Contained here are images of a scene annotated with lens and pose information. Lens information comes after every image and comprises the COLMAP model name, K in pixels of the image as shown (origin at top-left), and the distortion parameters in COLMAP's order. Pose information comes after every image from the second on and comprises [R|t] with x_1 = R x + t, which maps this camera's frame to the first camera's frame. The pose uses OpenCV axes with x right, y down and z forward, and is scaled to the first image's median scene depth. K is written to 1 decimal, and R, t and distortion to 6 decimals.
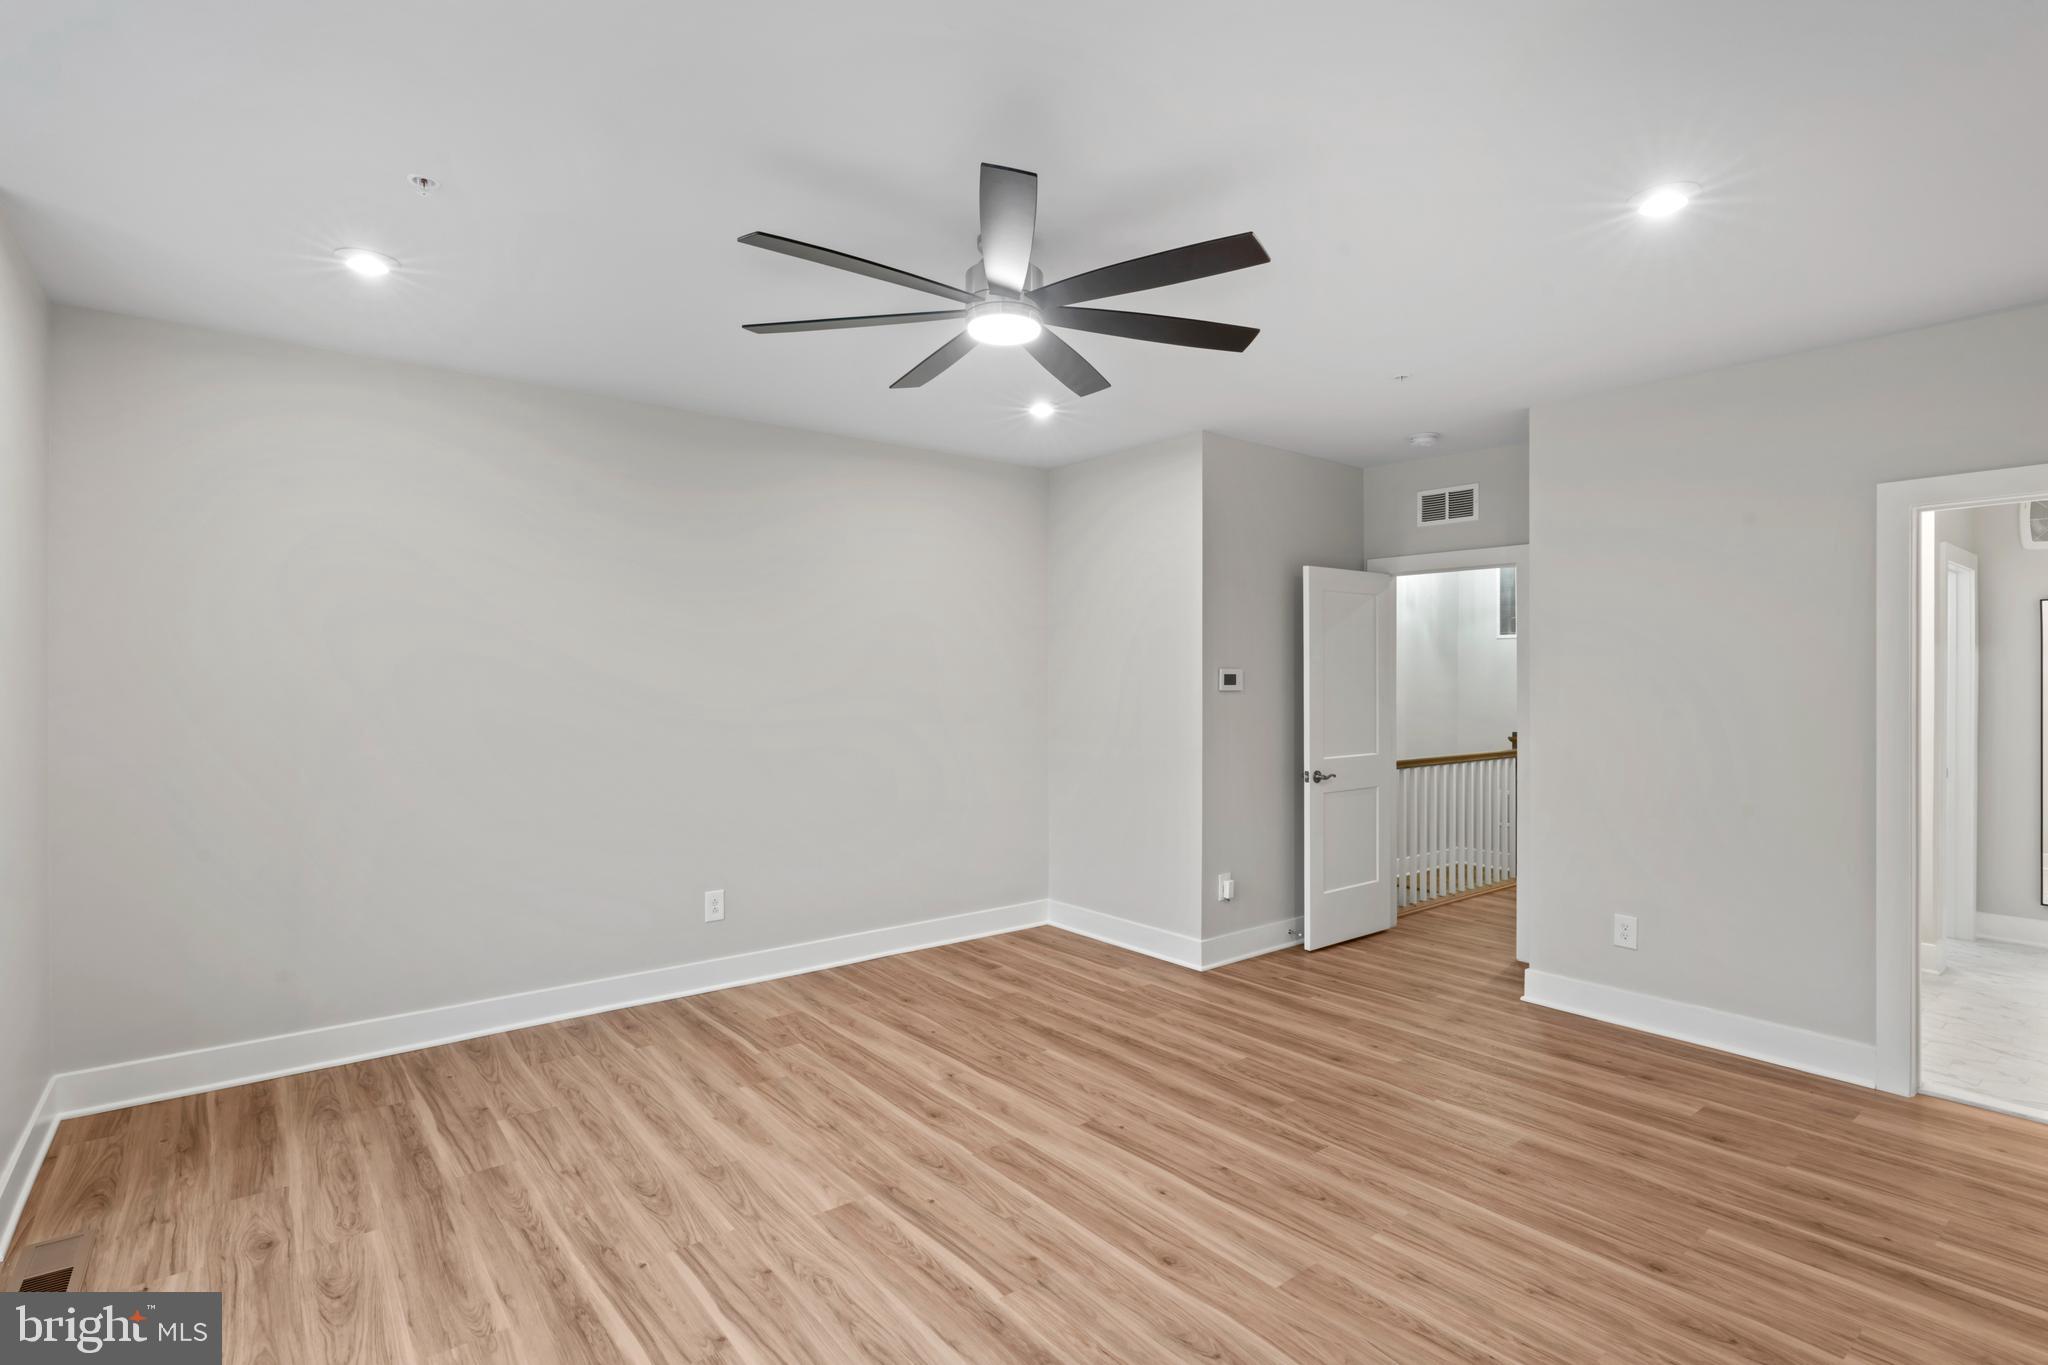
lens RADIAL K [[987.1, 0, 1032.9], [0, 987.1, 683.7], [0, 0, 1]] dist [-0.003994, 0.000402]
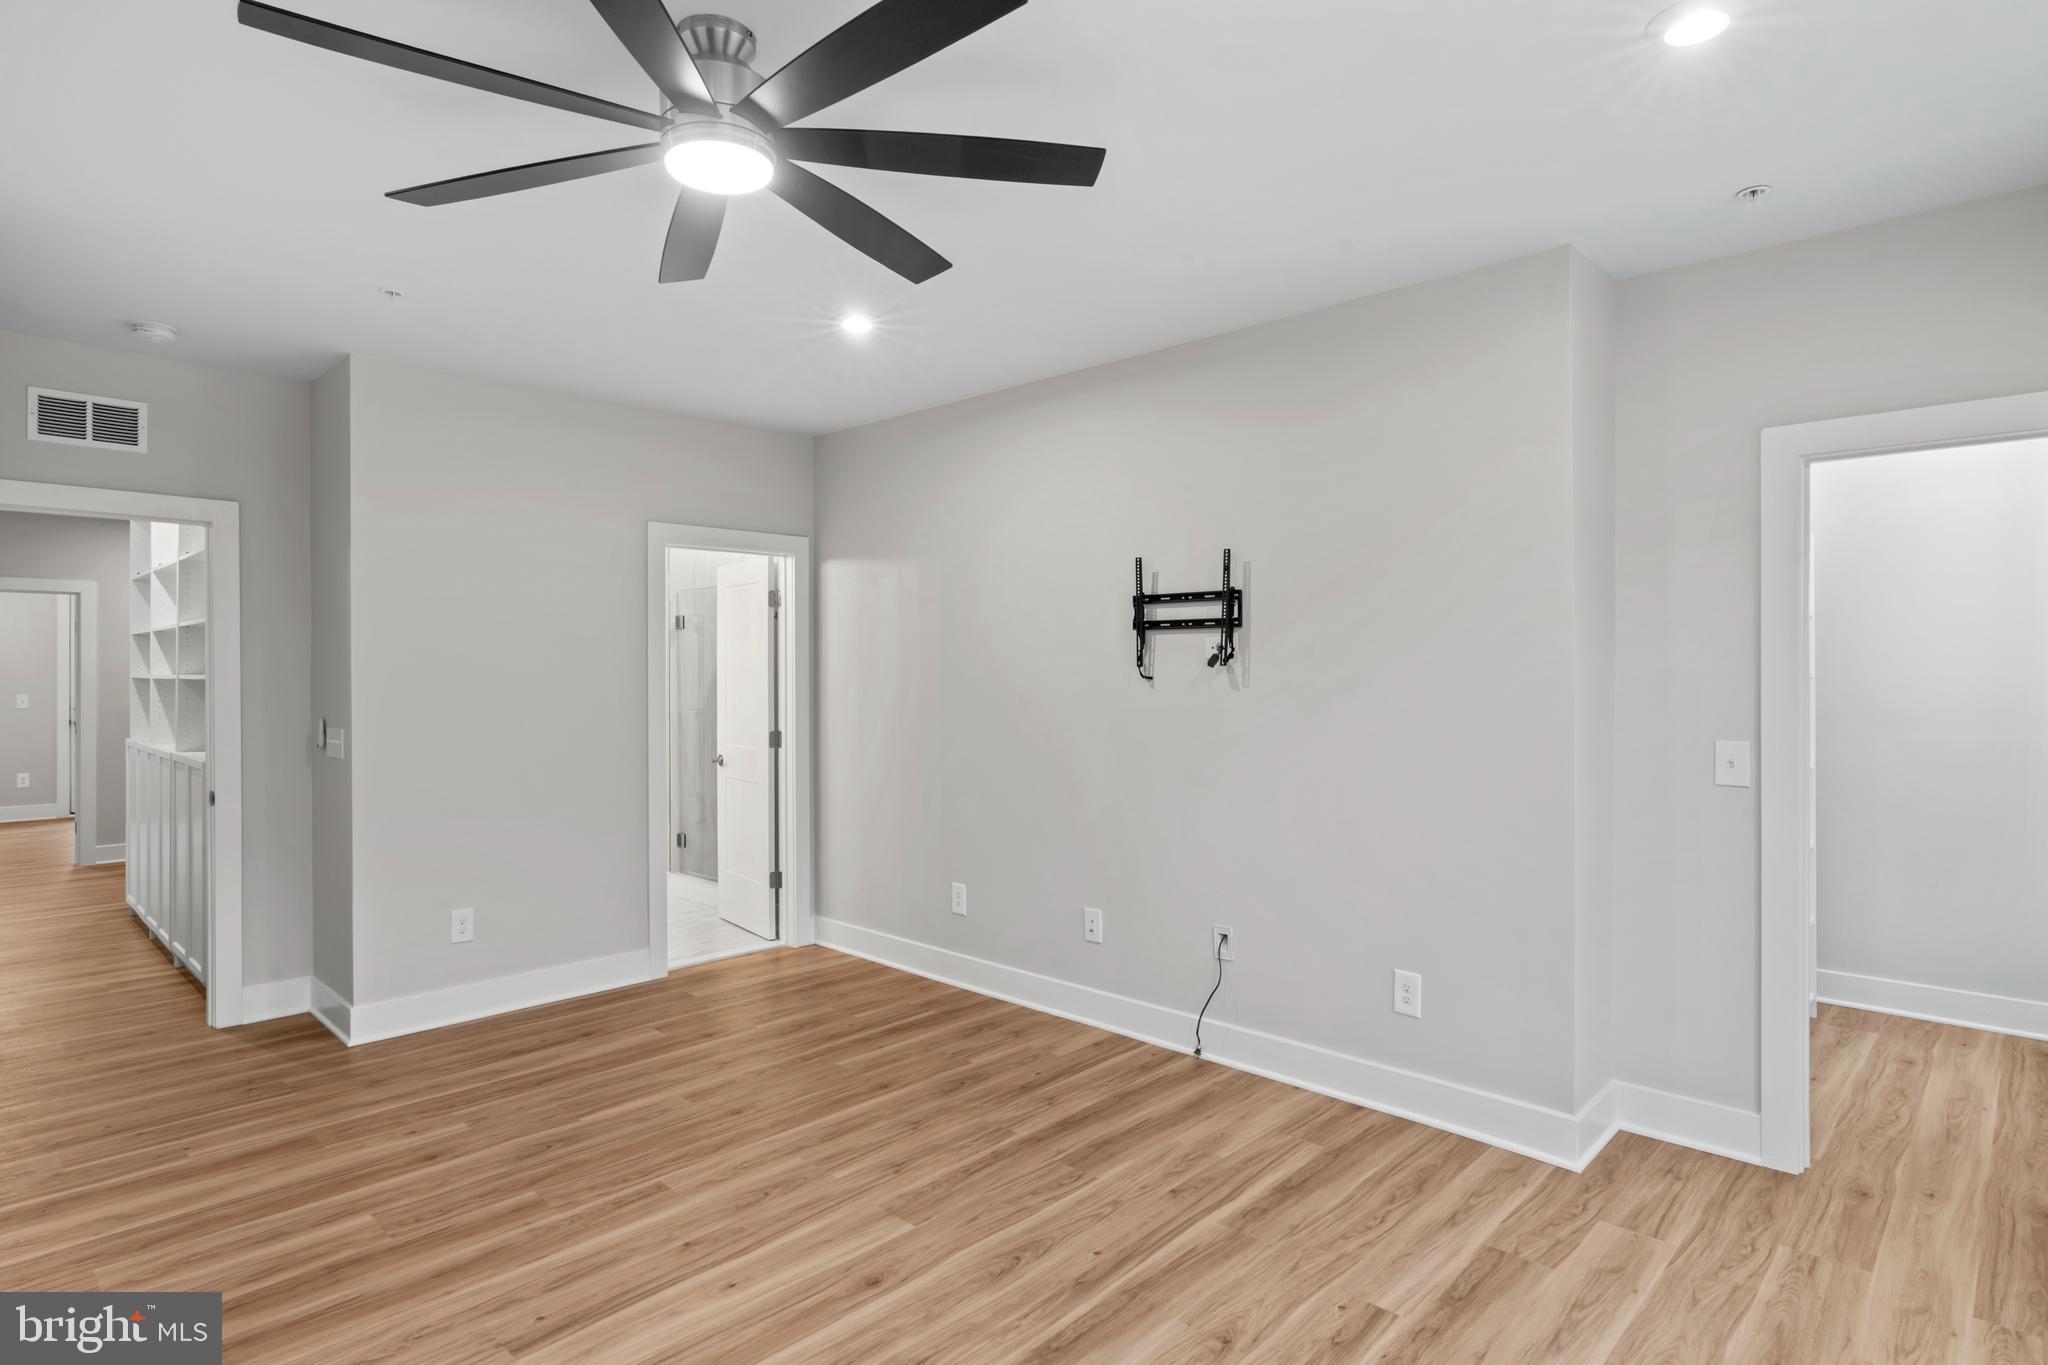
lens RADIAL K [[1042.2, 0, 1037.0], [0, 1042.2, 670.5], [0, 0, 1]] dist [-0.002611, 0.001938]
pose [[-0.121283, 0.000977, 0.992617, -0.723133], [0.006694, 0.999978, -0.000166, -0.000159], [-0.992595, 0.006625, -0.121287, 0.794985]]
